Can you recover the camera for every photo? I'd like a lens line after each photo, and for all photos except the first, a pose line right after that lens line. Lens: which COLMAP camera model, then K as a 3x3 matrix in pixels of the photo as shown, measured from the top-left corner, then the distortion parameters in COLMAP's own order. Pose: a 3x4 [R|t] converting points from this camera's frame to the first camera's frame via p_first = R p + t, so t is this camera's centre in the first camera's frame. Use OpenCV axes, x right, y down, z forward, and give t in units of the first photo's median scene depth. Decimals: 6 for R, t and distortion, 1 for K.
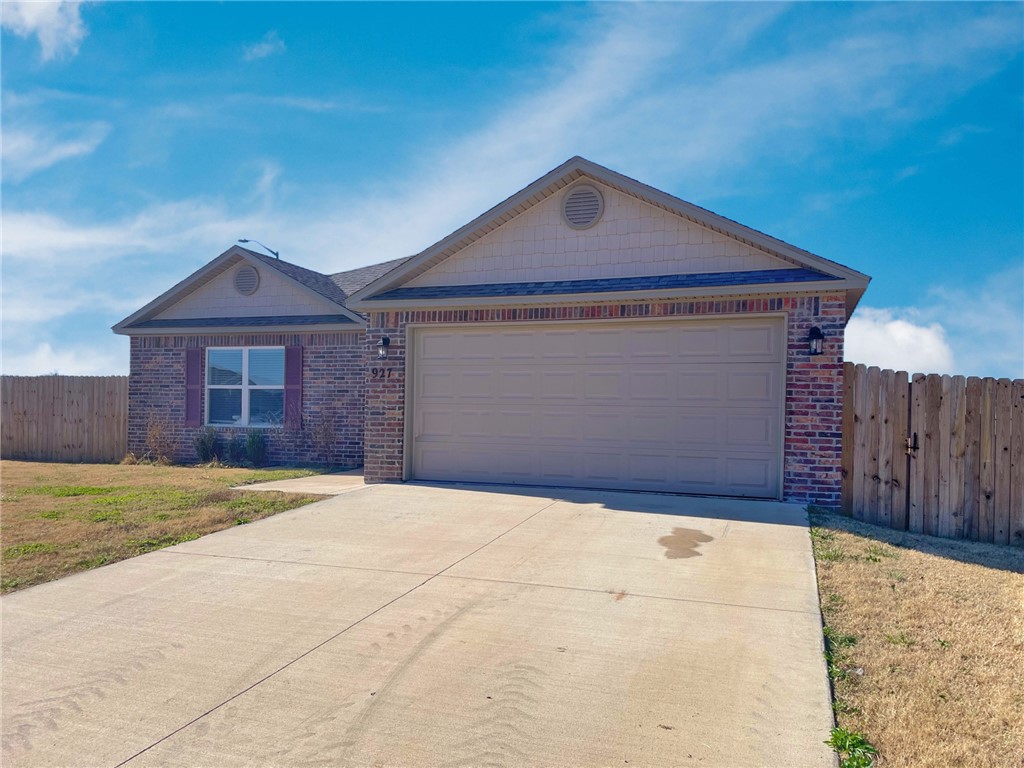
lens RADIAL K [[734.8, 0, 511.8], [0, 734.8, 400.7], [0, 0, 1]] dist [0.000617, -0.000137]
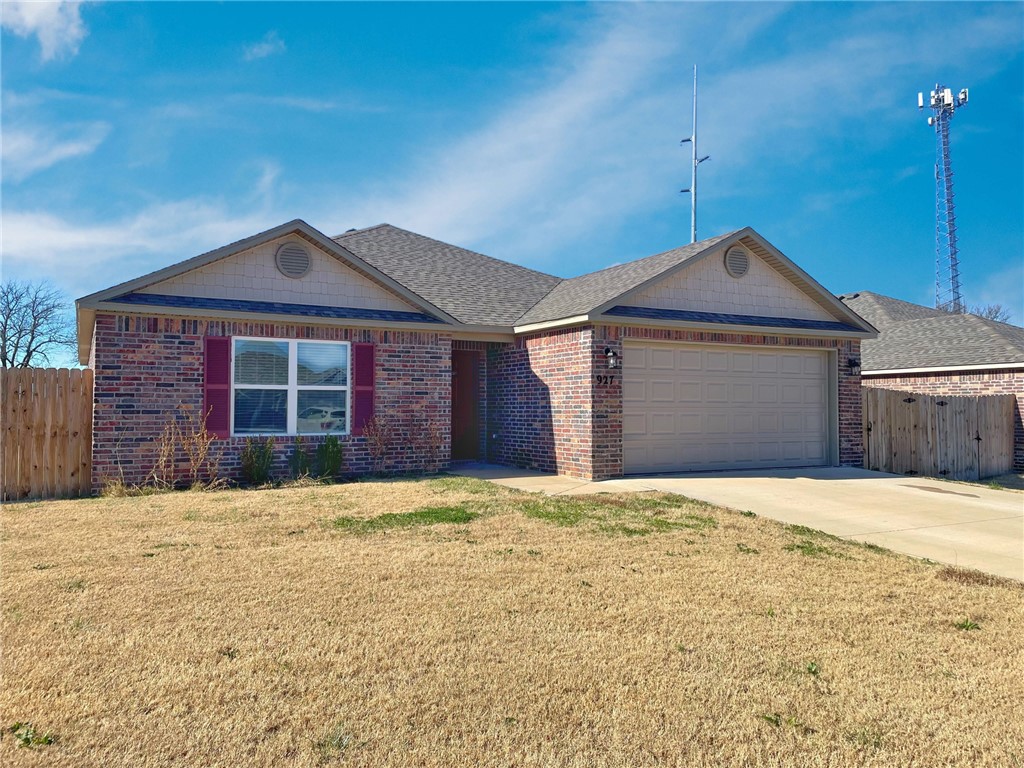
lens RADIAL K [[715.3, 0, 514.0], [0, 715.3, 361.5], [0, 0, 1]] dist [0.008951, -0.000663]
pose [[0.703068, 0.032139, 0.710396, -0.807621], [-0.002861, 0.999098, -0.042368, -0.014996], [-0.711117, 0.027755, 0.702526, 0.262435]]
